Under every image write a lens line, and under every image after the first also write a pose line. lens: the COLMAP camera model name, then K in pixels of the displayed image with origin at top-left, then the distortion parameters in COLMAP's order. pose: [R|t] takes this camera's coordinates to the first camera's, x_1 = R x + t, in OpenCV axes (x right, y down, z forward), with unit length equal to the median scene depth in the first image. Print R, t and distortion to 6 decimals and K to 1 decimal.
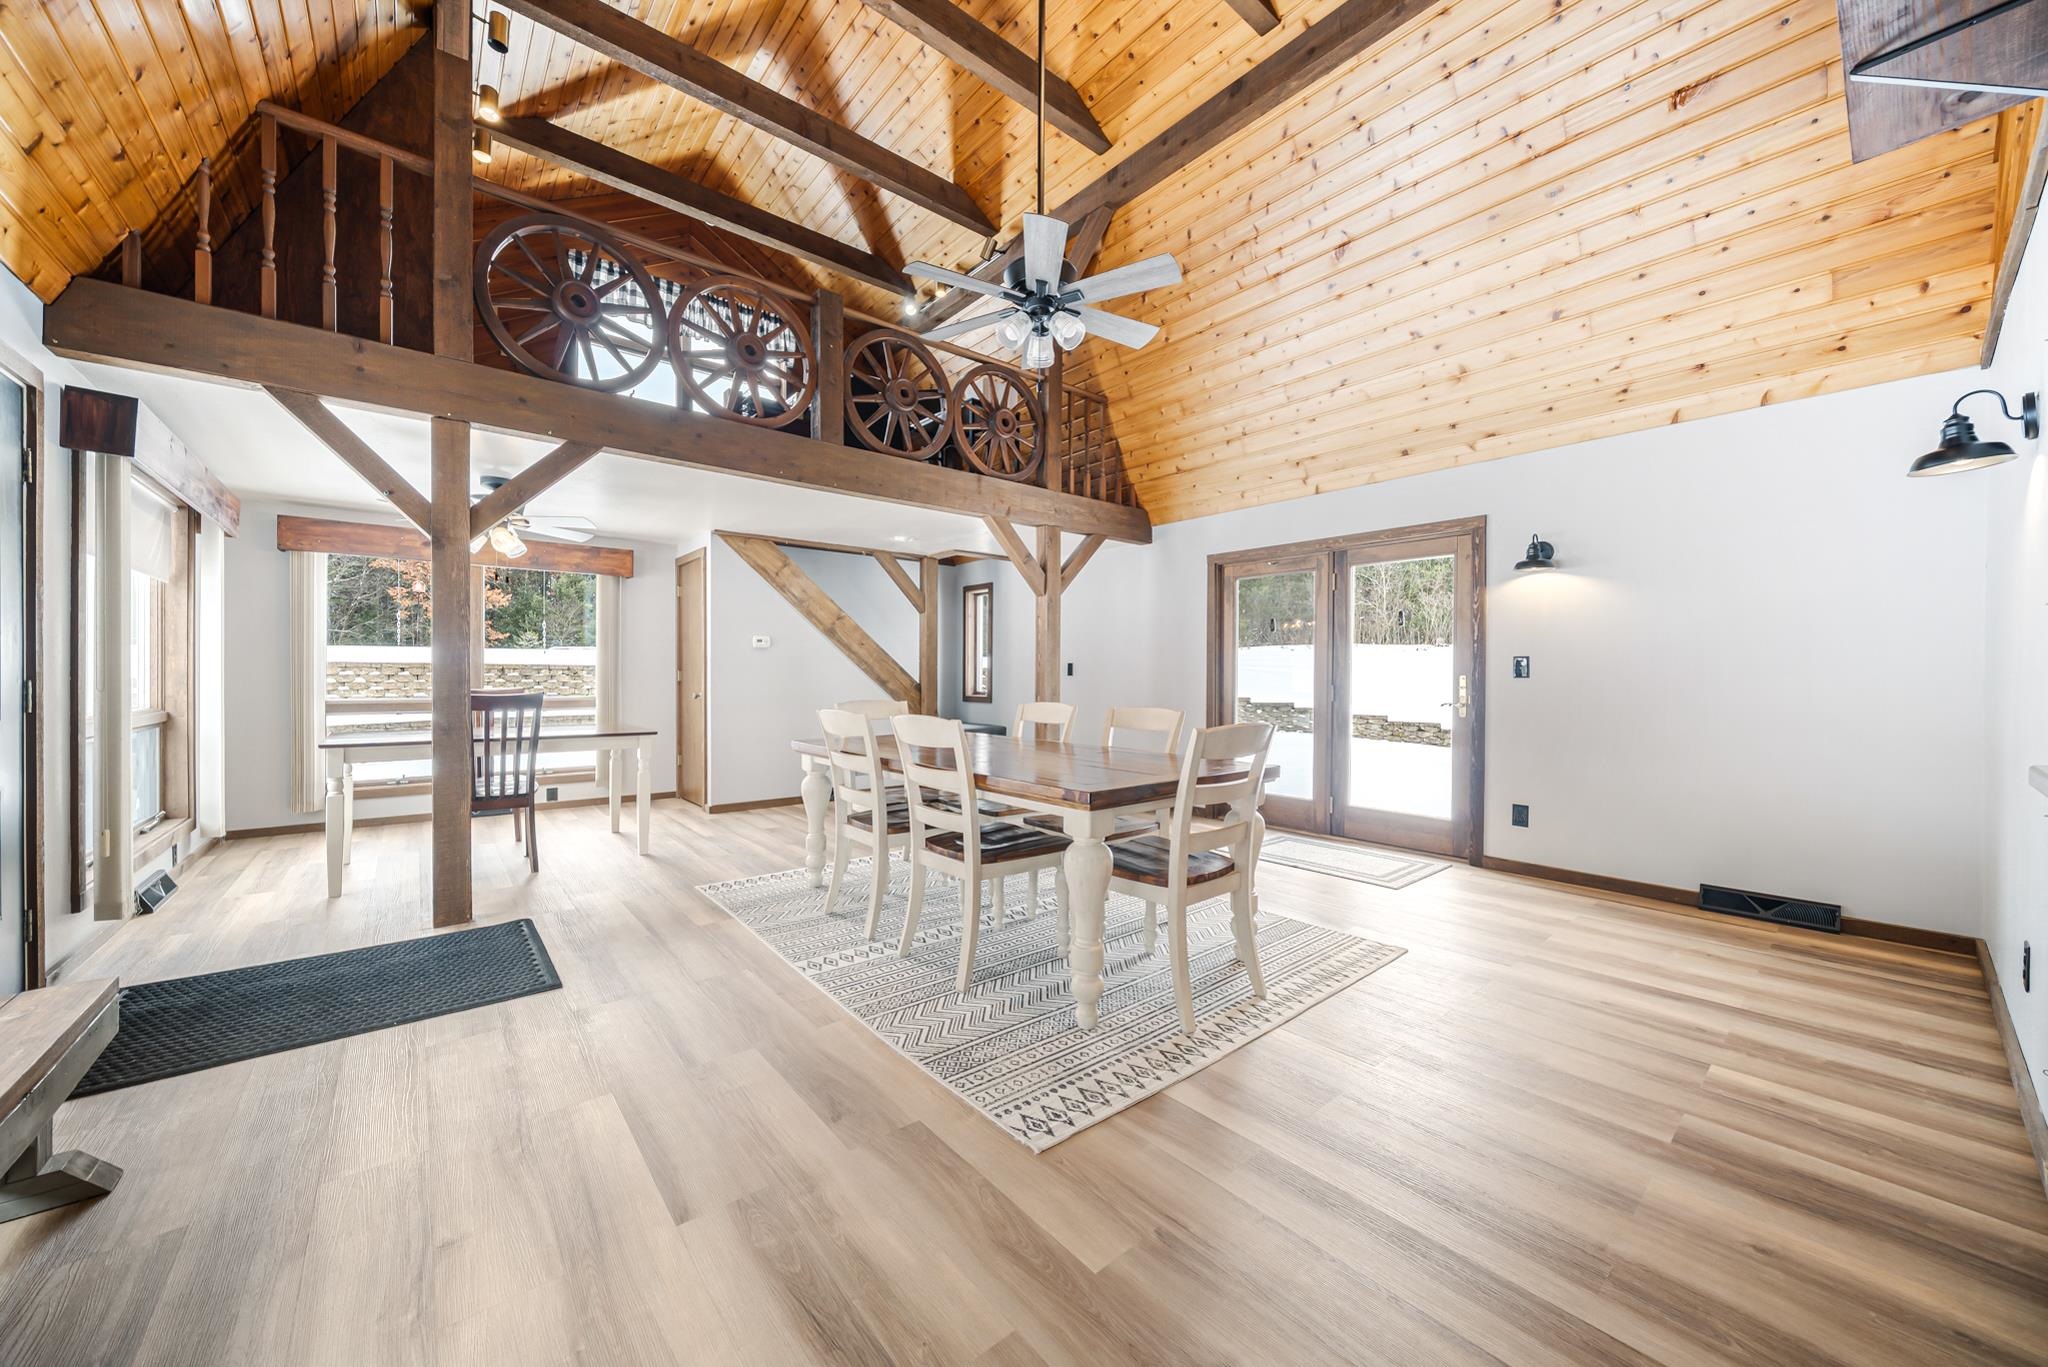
lens RADIAL K [[725.3, 0, 1030.9], [0, 725.3, 685.3], [0, 0, 1]] dist [-0.006363, -0.000014]
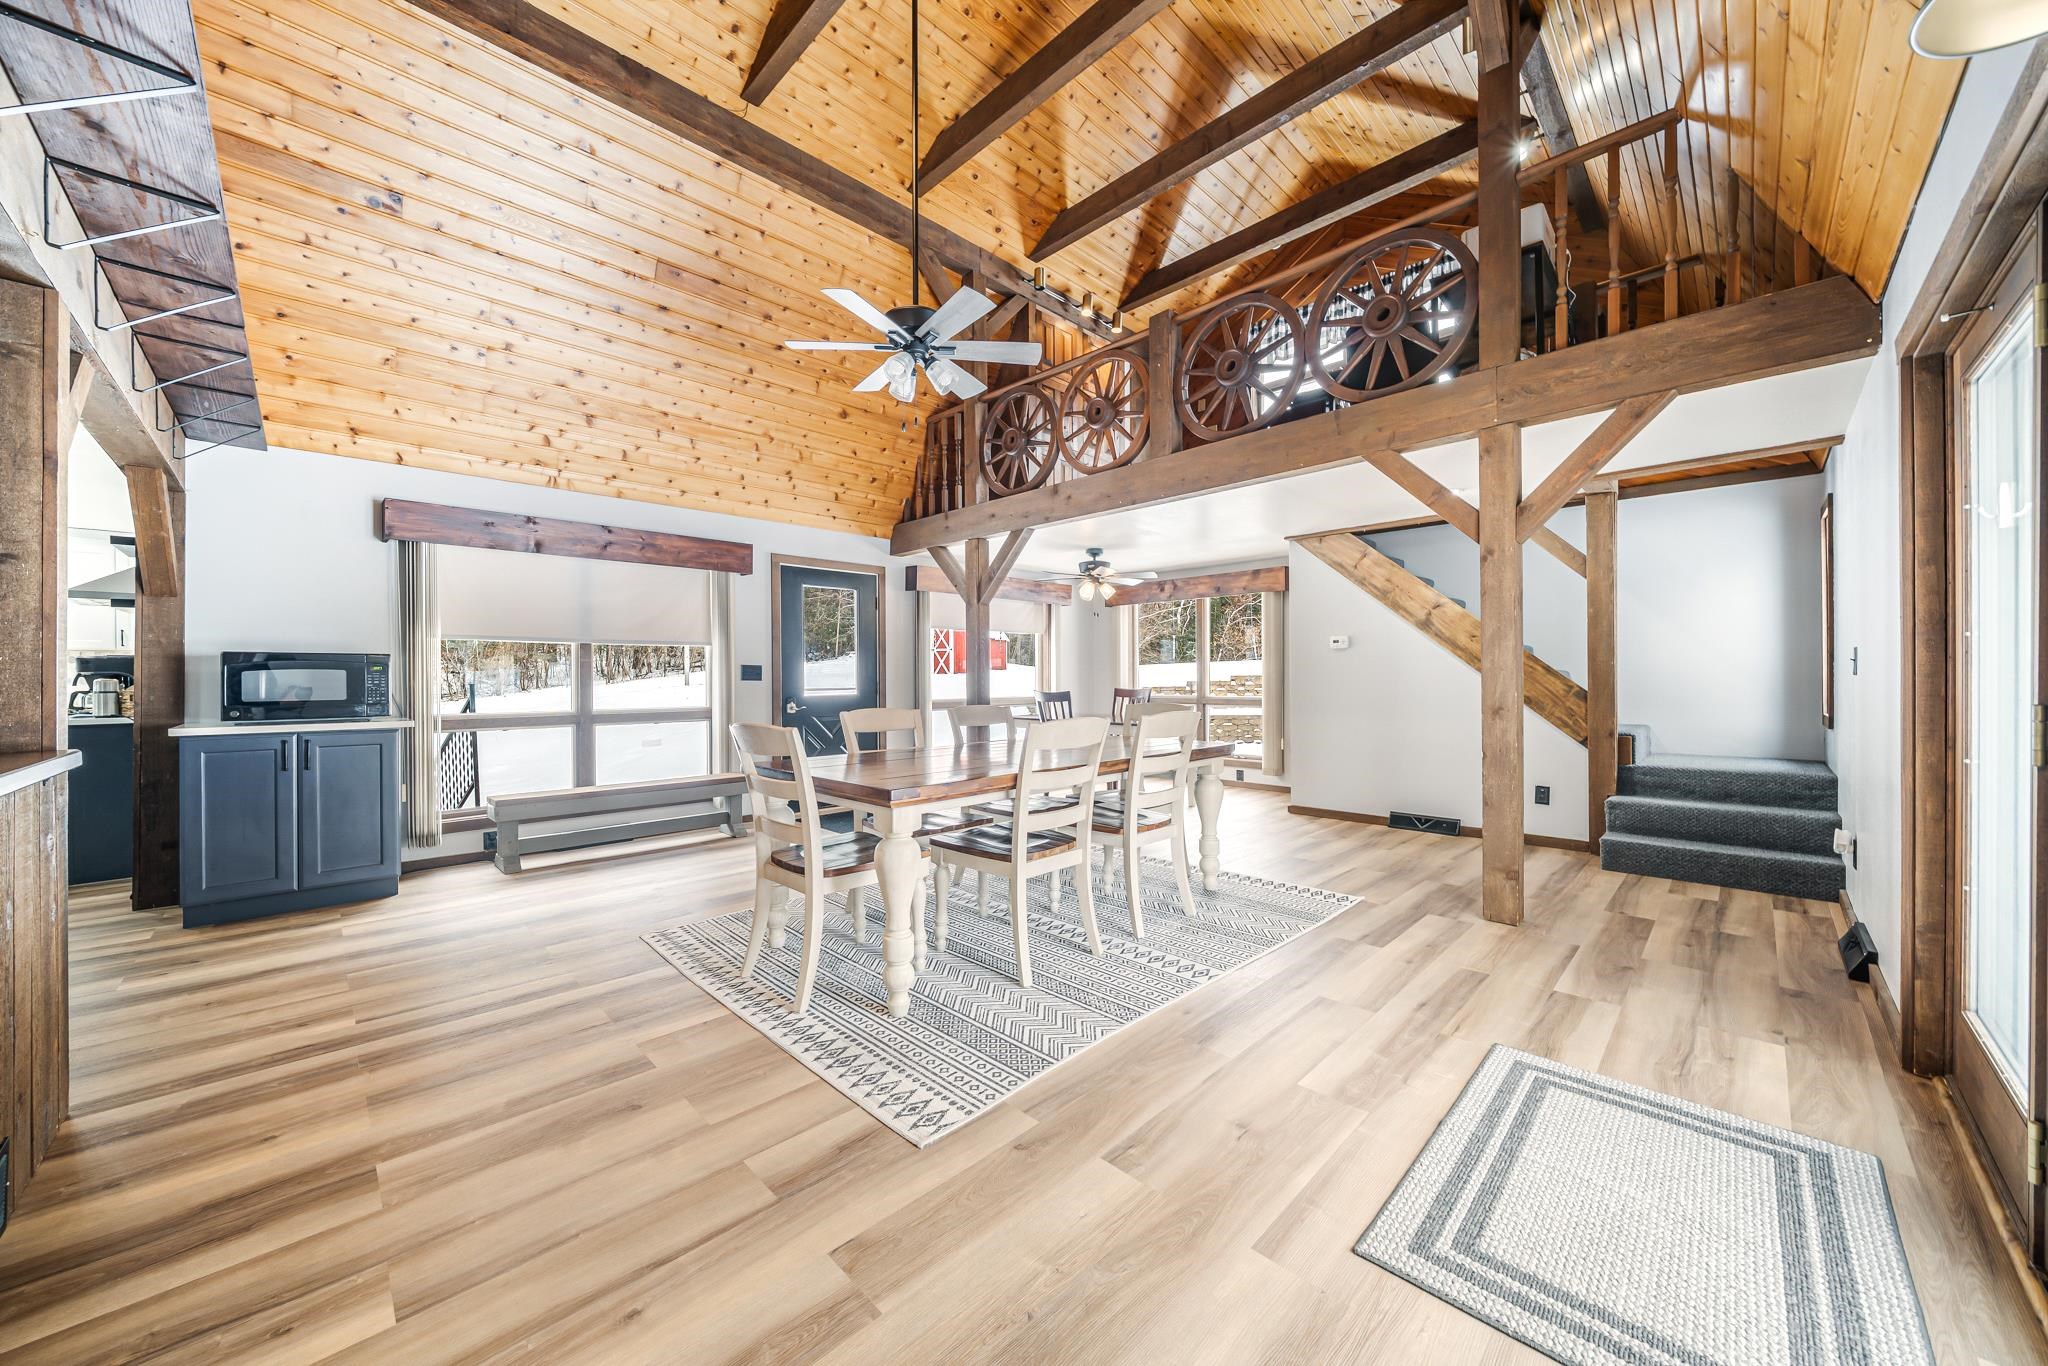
lens RADIAL K [[729.1, 0, 1000.2], [0, 729.1, 683.2], [0, 0, 1]] dist [-0.000743, -0.000206]
pose [[0.070054, 0.001258, -0.997542, 1.024106], [-0.006616, 0.999978, 0.000797, -0.008600], [0.997521, 0.006543, 0.070061, 0.939631]]
